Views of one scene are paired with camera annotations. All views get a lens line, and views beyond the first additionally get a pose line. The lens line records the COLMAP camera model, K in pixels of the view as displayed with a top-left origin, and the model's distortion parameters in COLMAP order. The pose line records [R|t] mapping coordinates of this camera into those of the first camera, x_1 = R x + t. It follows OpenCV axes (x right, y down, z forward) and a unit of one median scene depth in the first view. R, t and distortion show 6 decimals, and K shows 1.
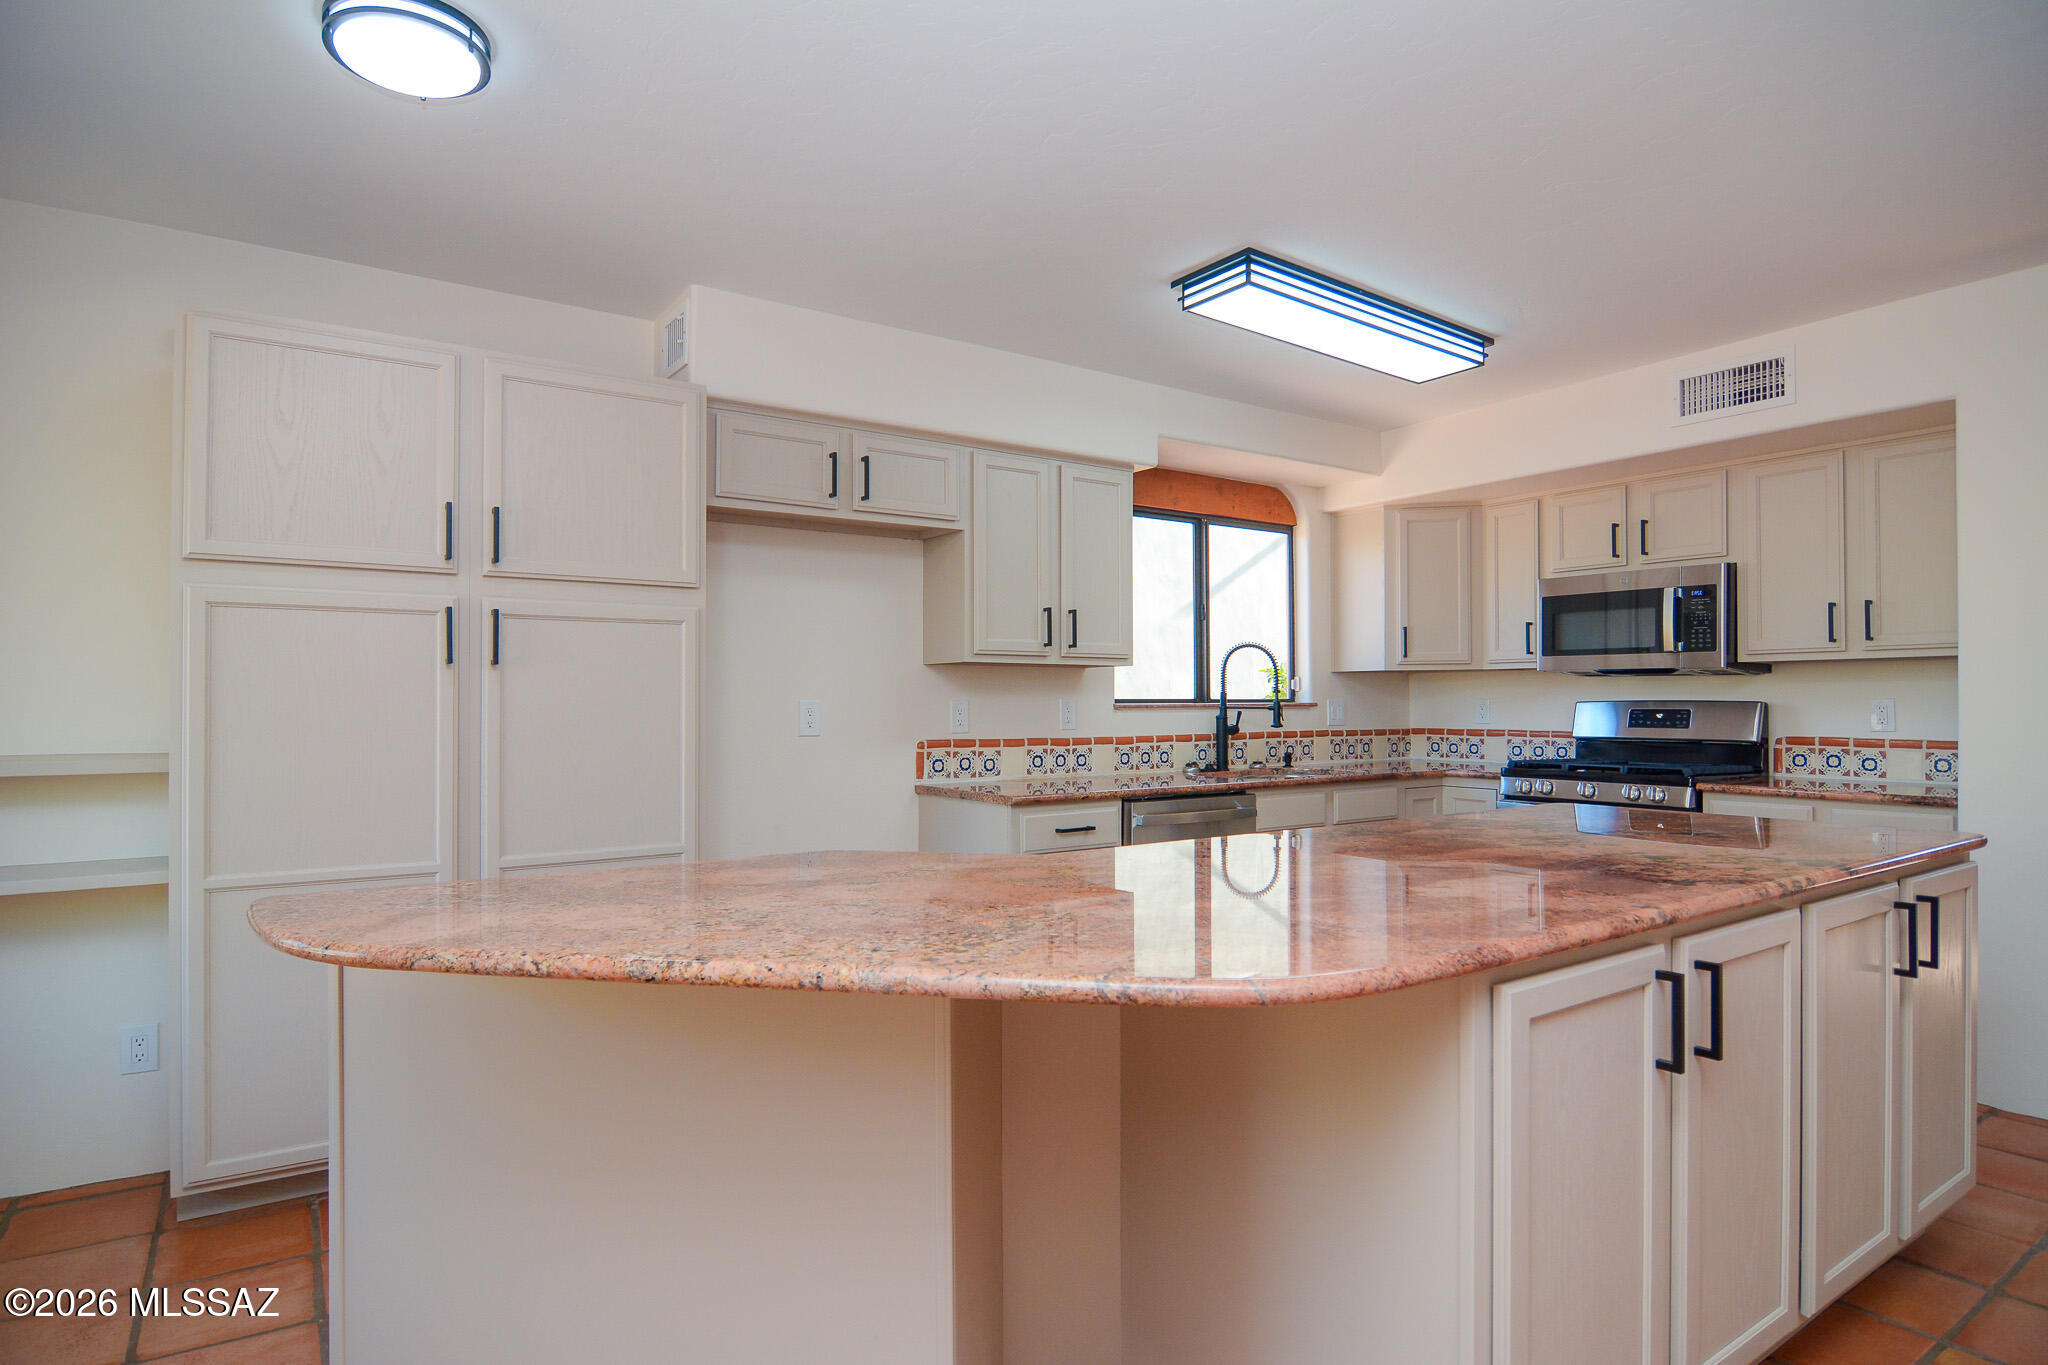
lens RADIAL K [[1105.3, 0, 1030.5], [0, 1105.3, 699.7], [0, 0, 1]] dist [-0.018014, -0.001747]
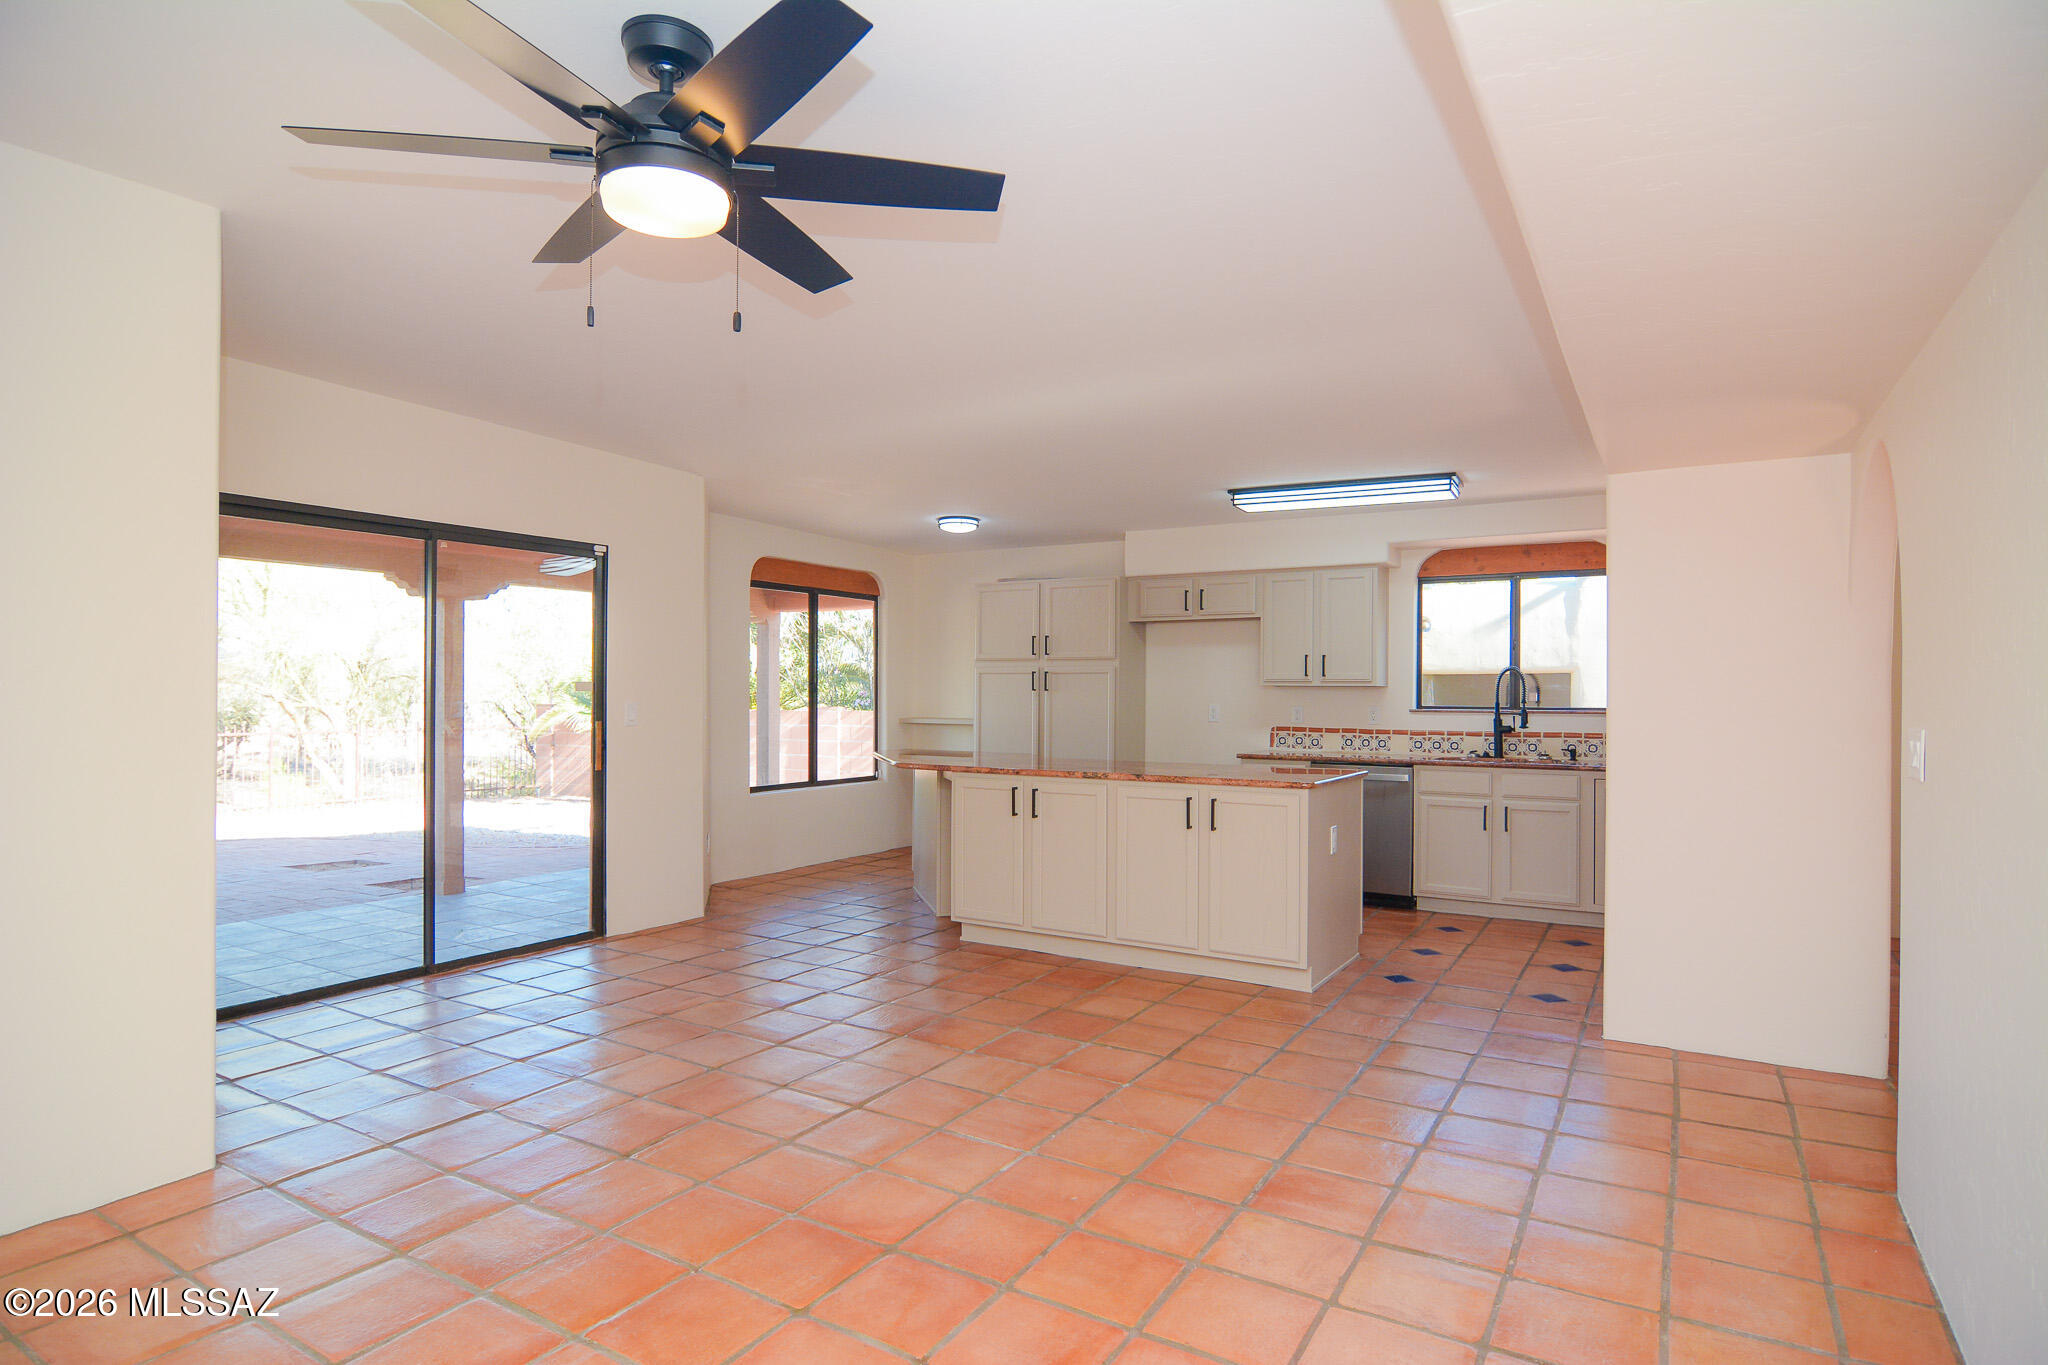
lens RADIAL K [[1105.3, 0, 1007.8], [0, 1105.3, 683.3], [0, 0, 1]] dist [-0.018014, -0.001747]
pose [[0.390598, -0.004607, -0.920550, 1.343551], [-0.006506, 0.999949, -0.007765, -0.017557], [0.920538, 0.009021, 0.390548, -0.135102]]
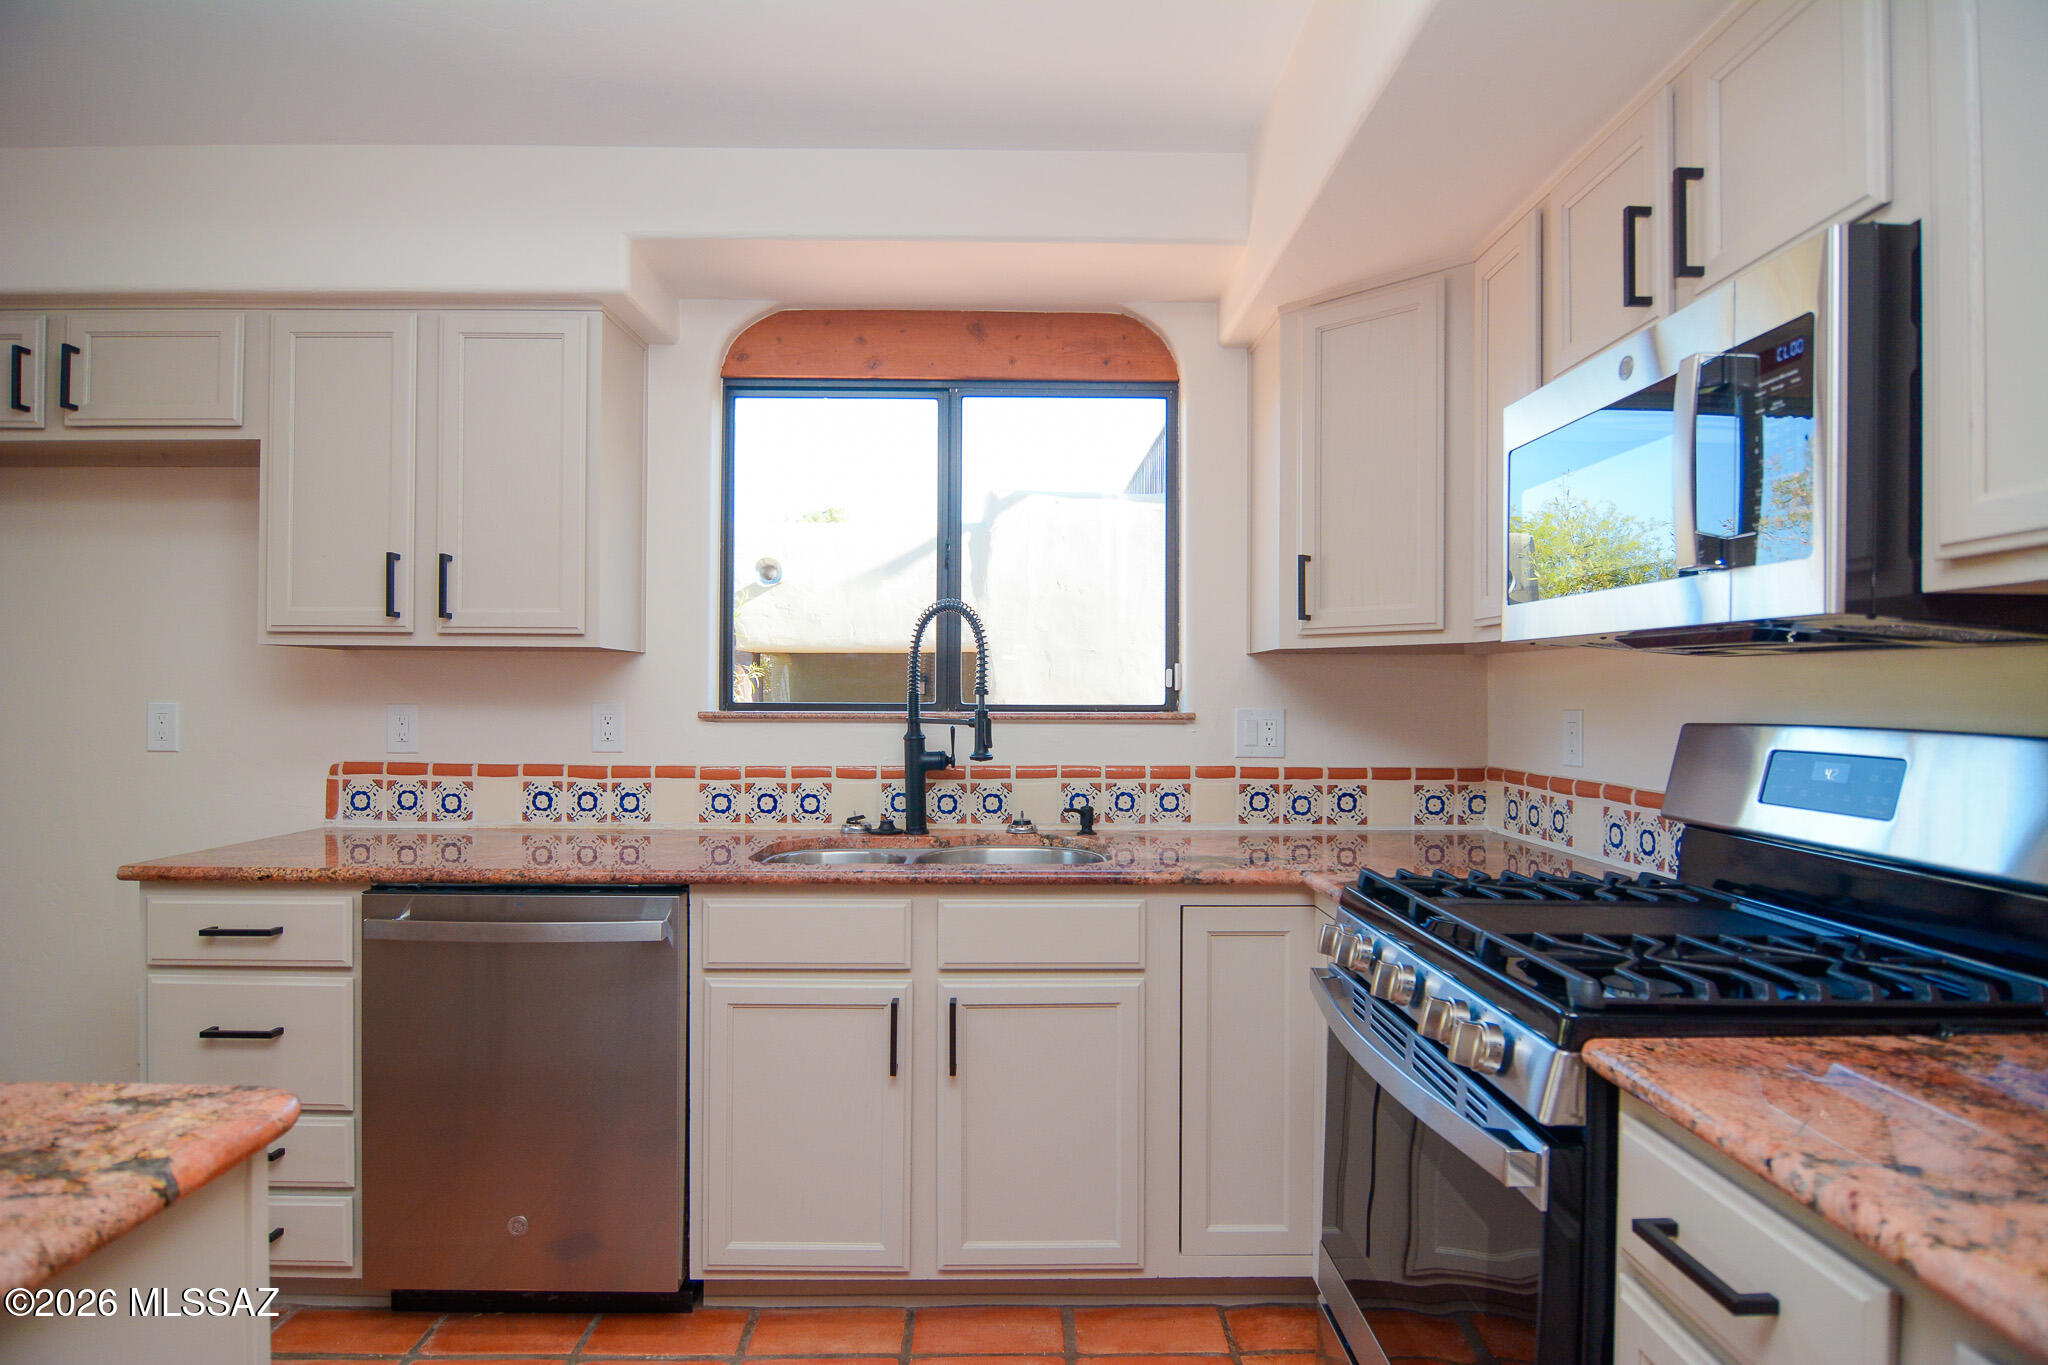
lens RADIAL K [[1105.3, 0, 1035.5], [0, 1105.3, 694.7], [0, 0, 1]] dist [-0.018014, -0.001747]
pose [[0.830698, 0.007279, -0.556676, 0.585647], [-0.005730, 0.999973, 0.004526, -0.009317], [0.556694, -0.000570, 0.830718, 0.631344]]
